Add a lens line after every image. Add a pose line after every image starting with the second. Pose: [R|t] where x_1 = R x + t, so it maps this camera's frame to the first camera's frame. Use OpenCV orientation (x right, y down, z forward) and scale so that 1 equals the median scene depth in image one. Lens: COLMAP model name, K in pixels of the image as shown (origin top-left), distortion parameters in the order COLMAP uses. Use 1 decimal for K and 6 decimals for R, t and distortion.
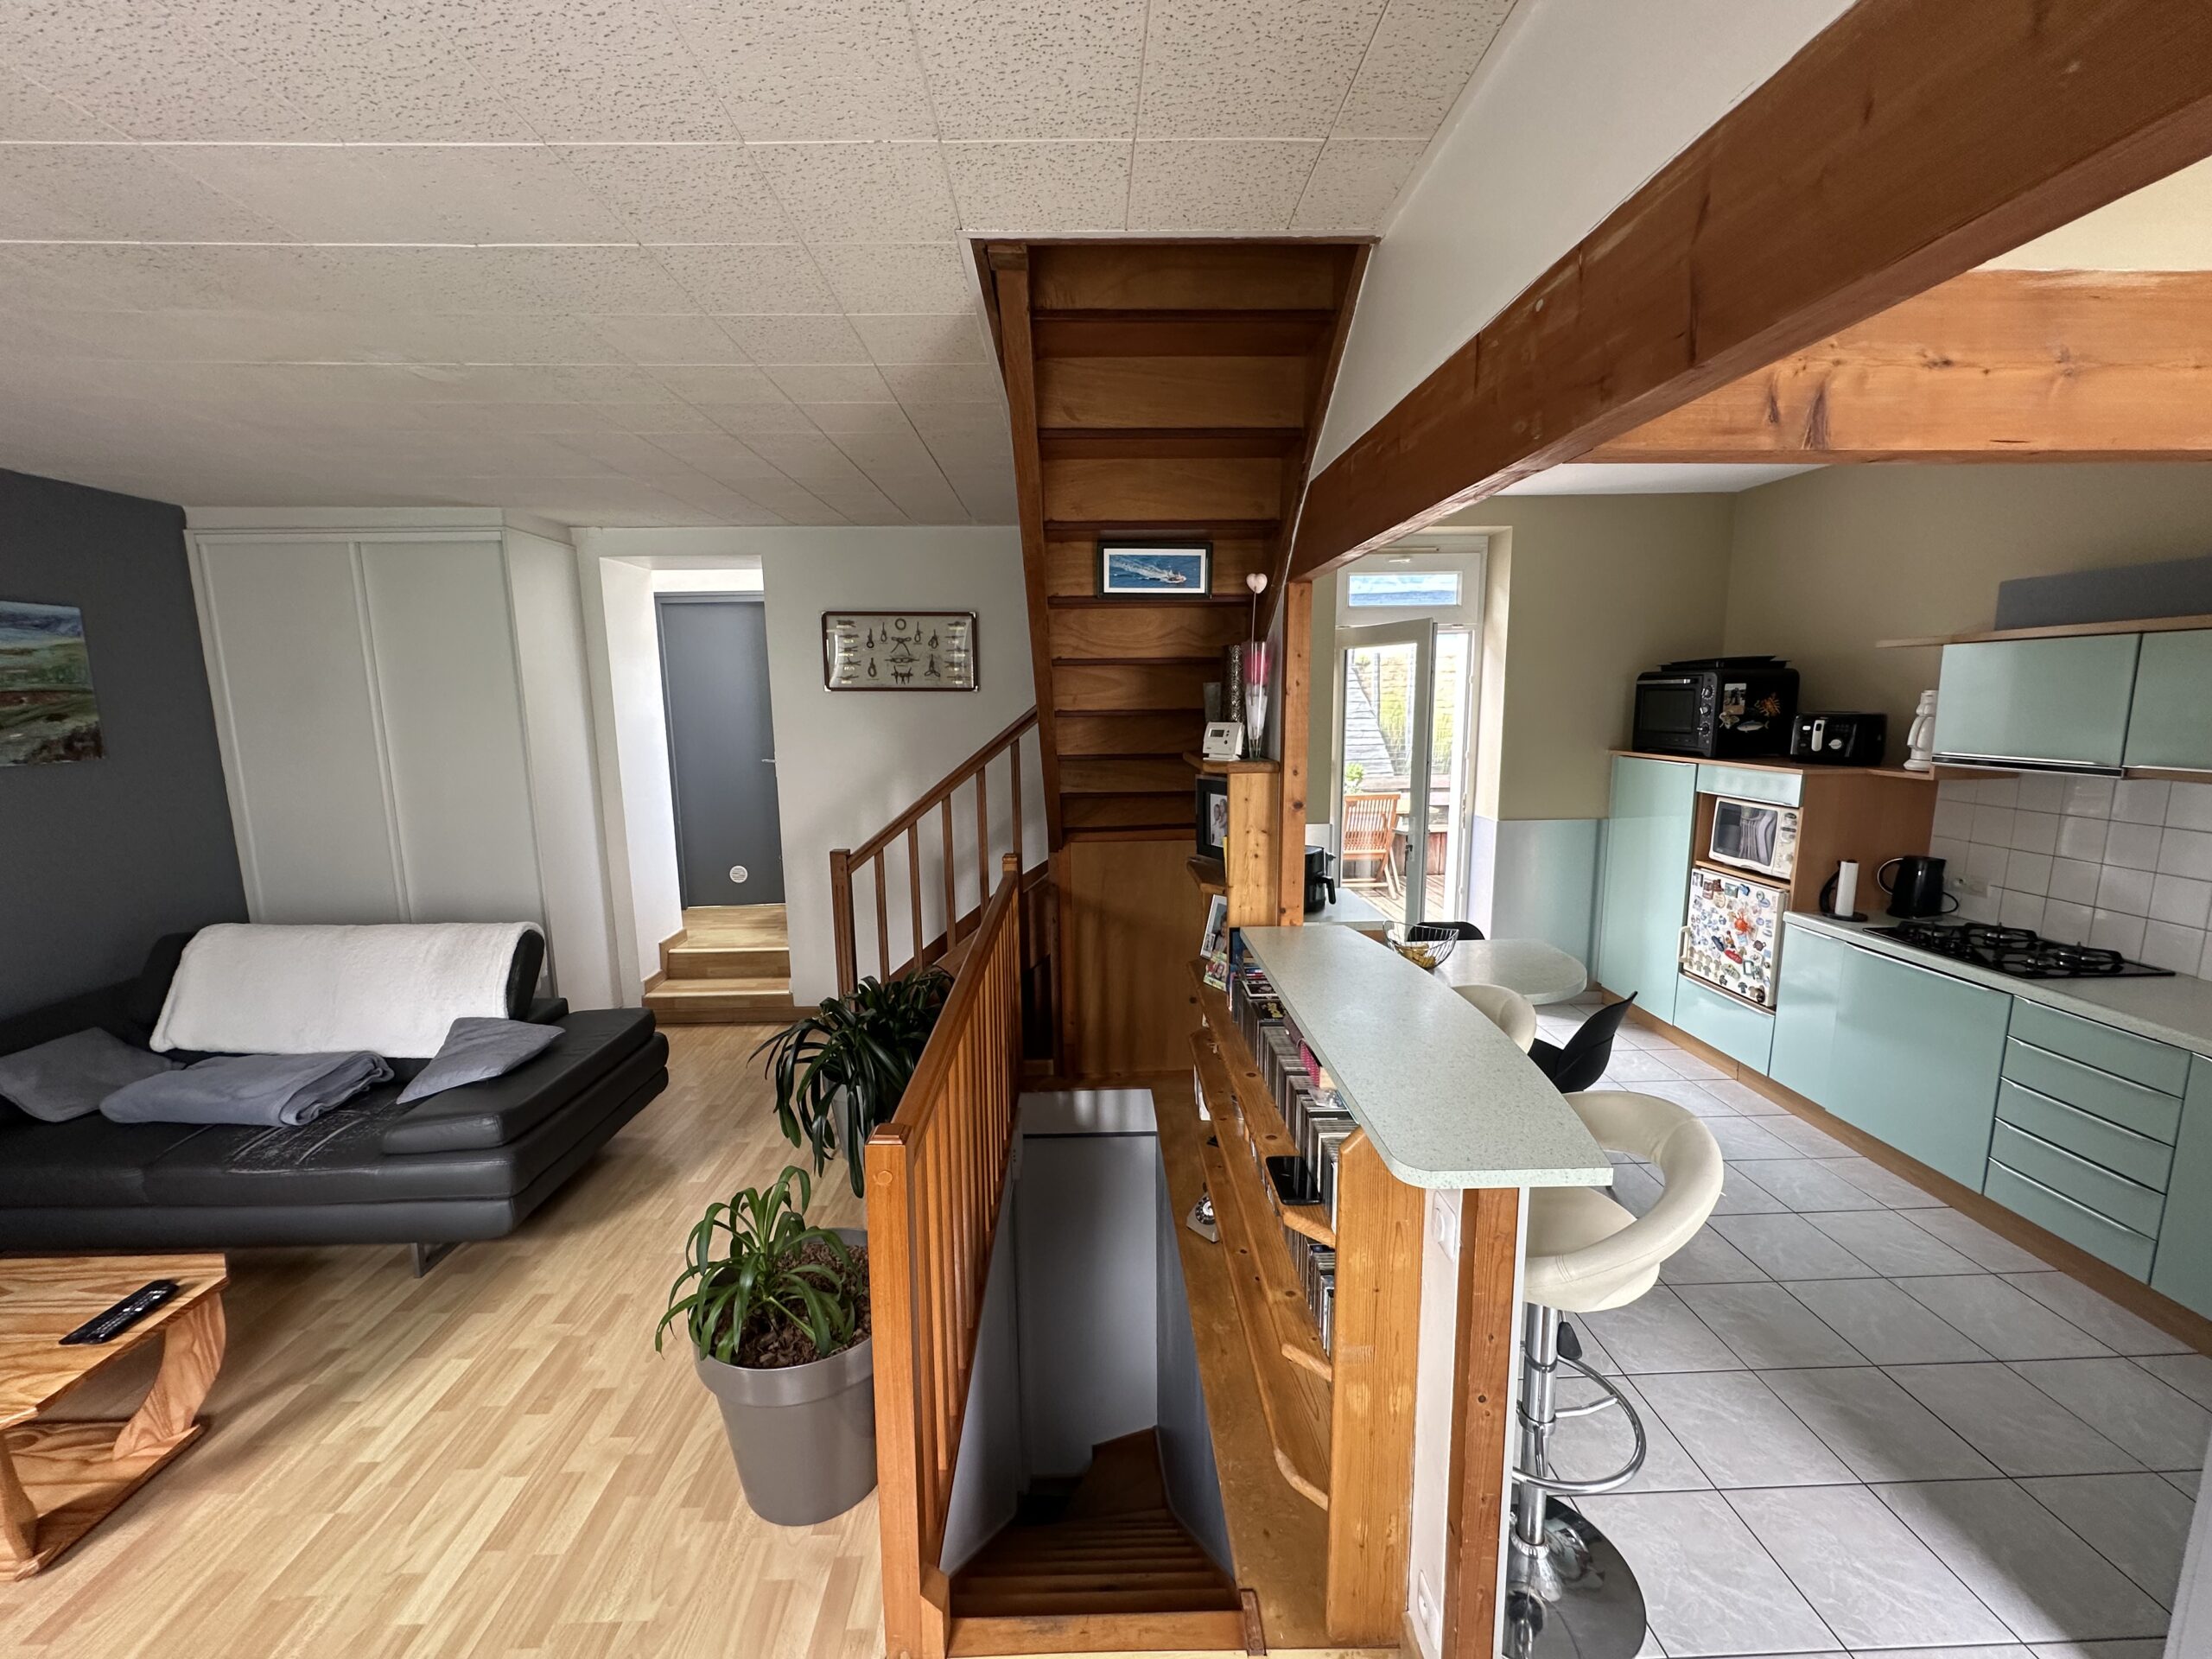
lens RADIAL K [[878.8, 0, 1106.0], [0, 878.8, 829.5], [0, 0, 1]] dist [-0.002334, -0.000423]
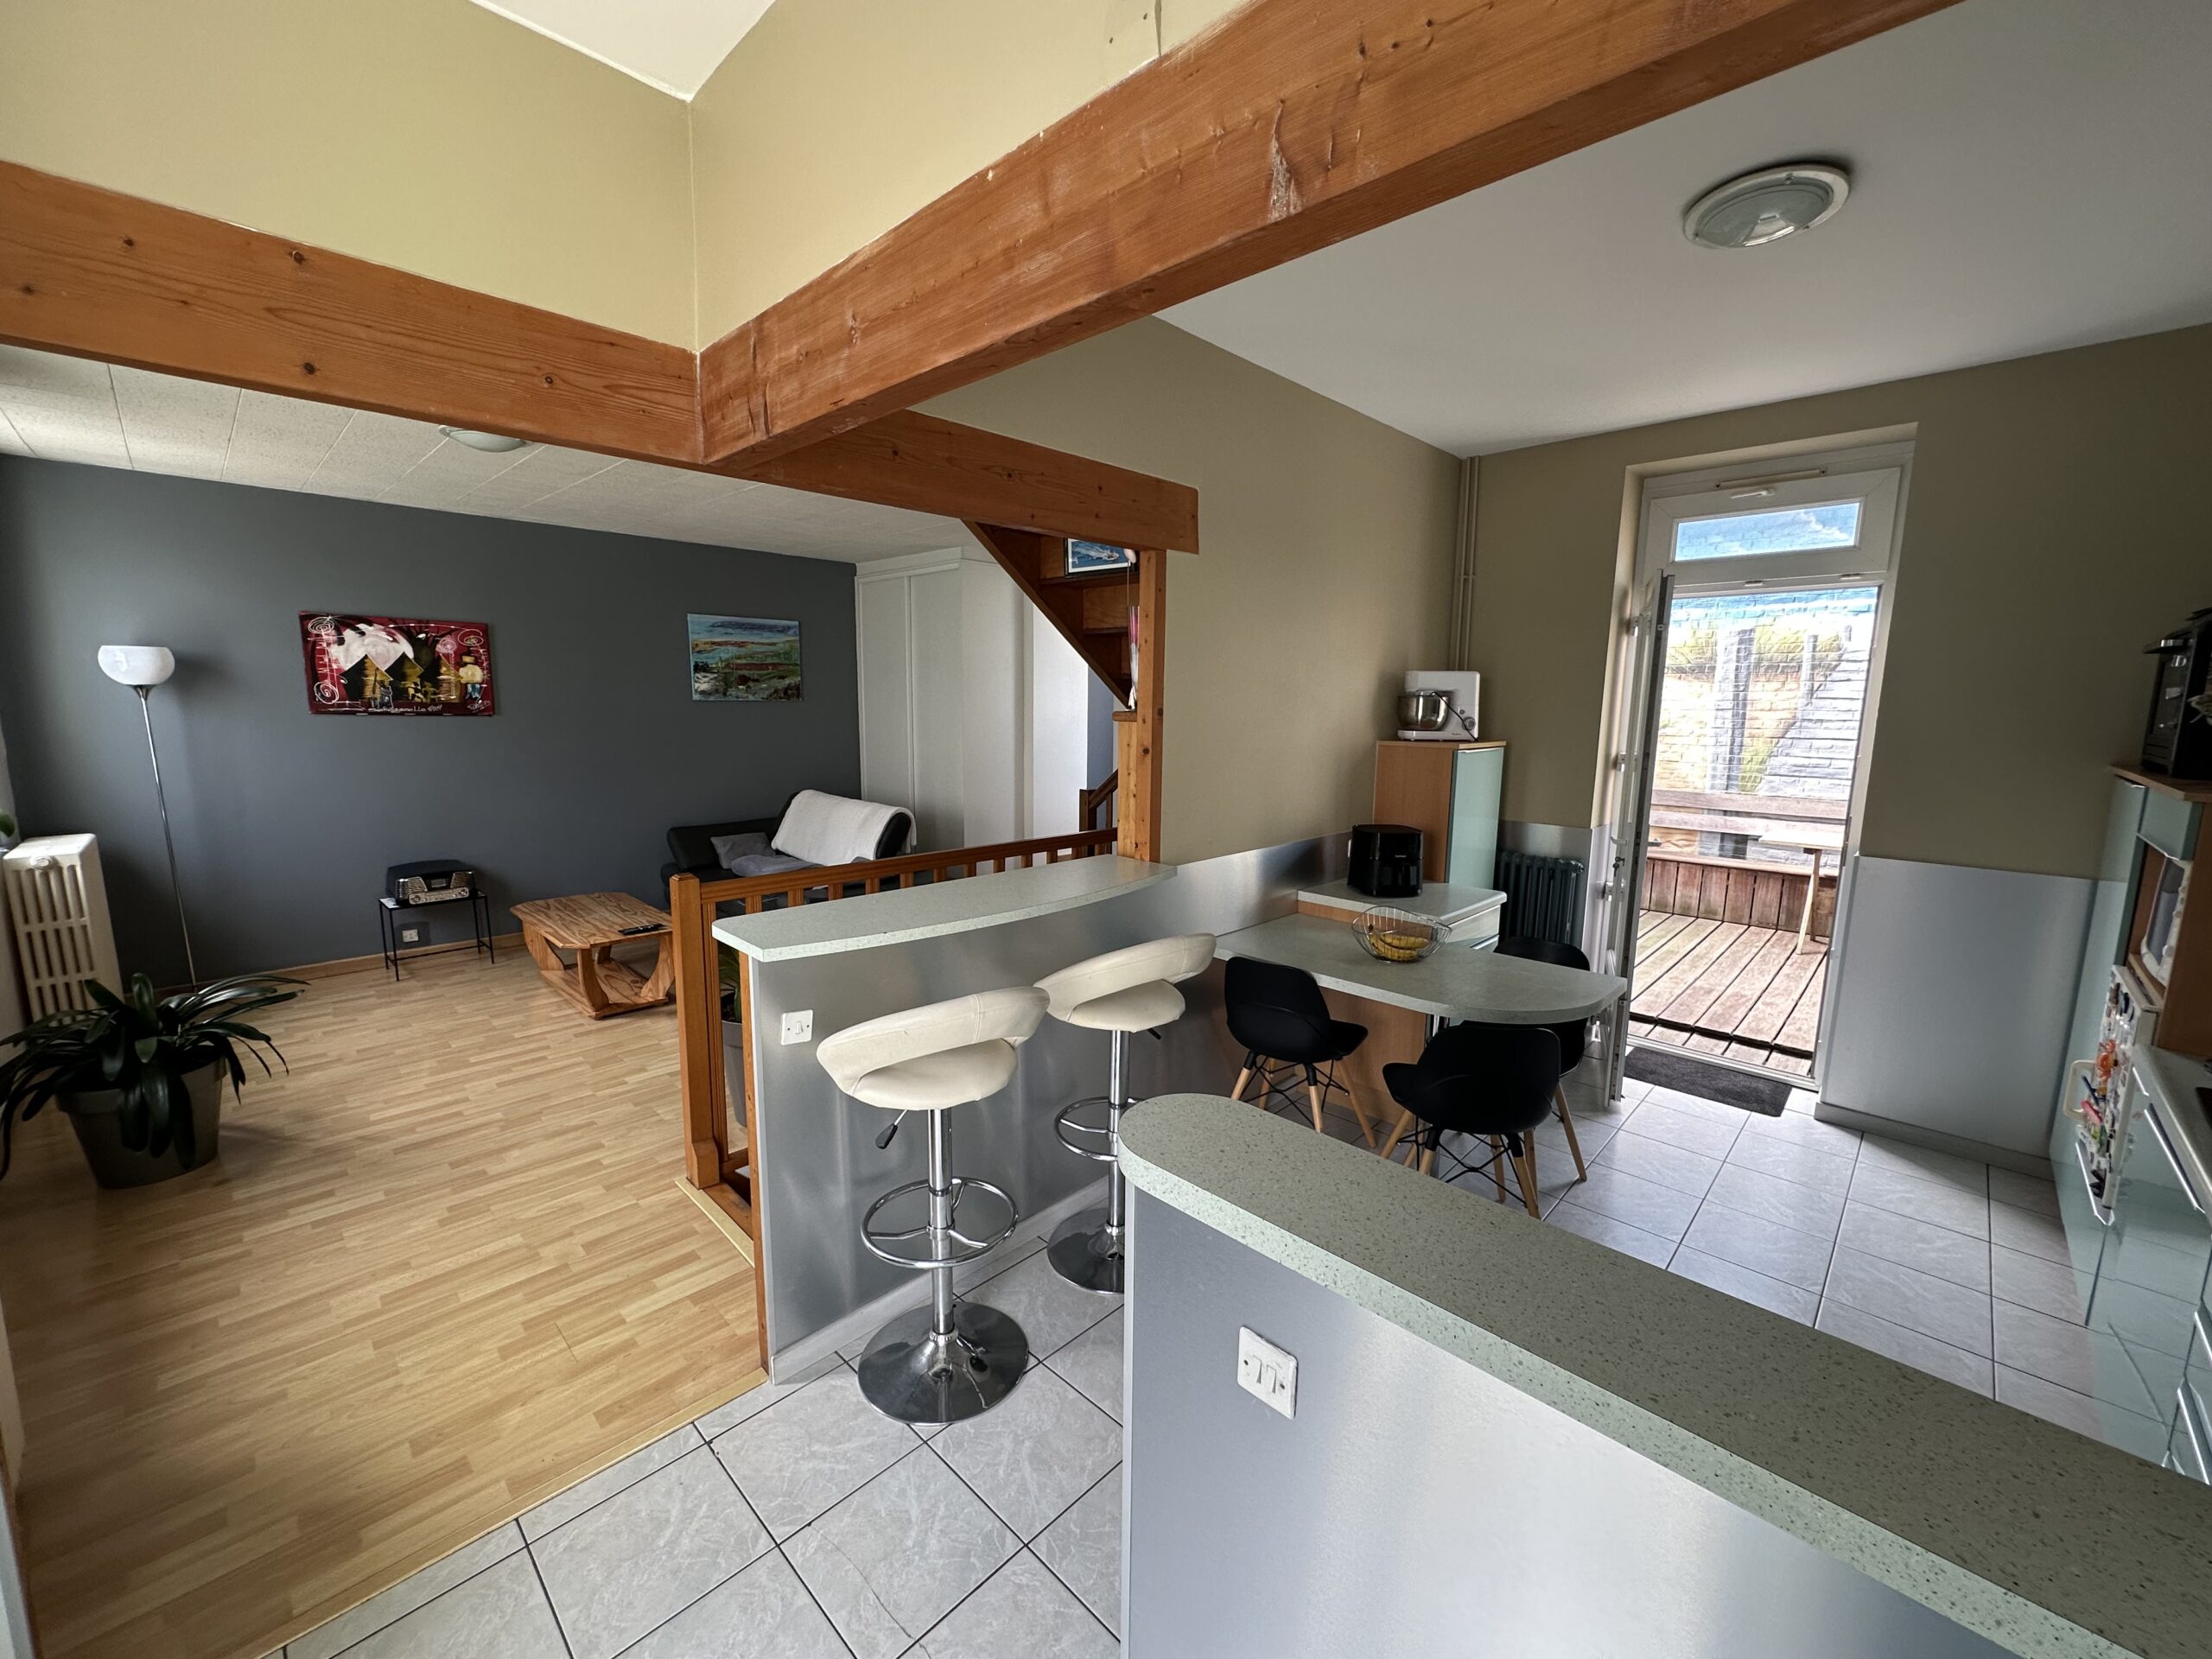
lens RADIAL K [[878.8, 0, 1106.0], [0, 878.8, 829.5], [0, 0, 1]] dist [-0.002334, -0.000423]
pose [[0.692922, 0.127297, -0.709686, 0.739651], [-0.127724, 0.990396, 0.052942, 0.013845], [0.709610, 0.053960, 0.702526, 0.139160]]
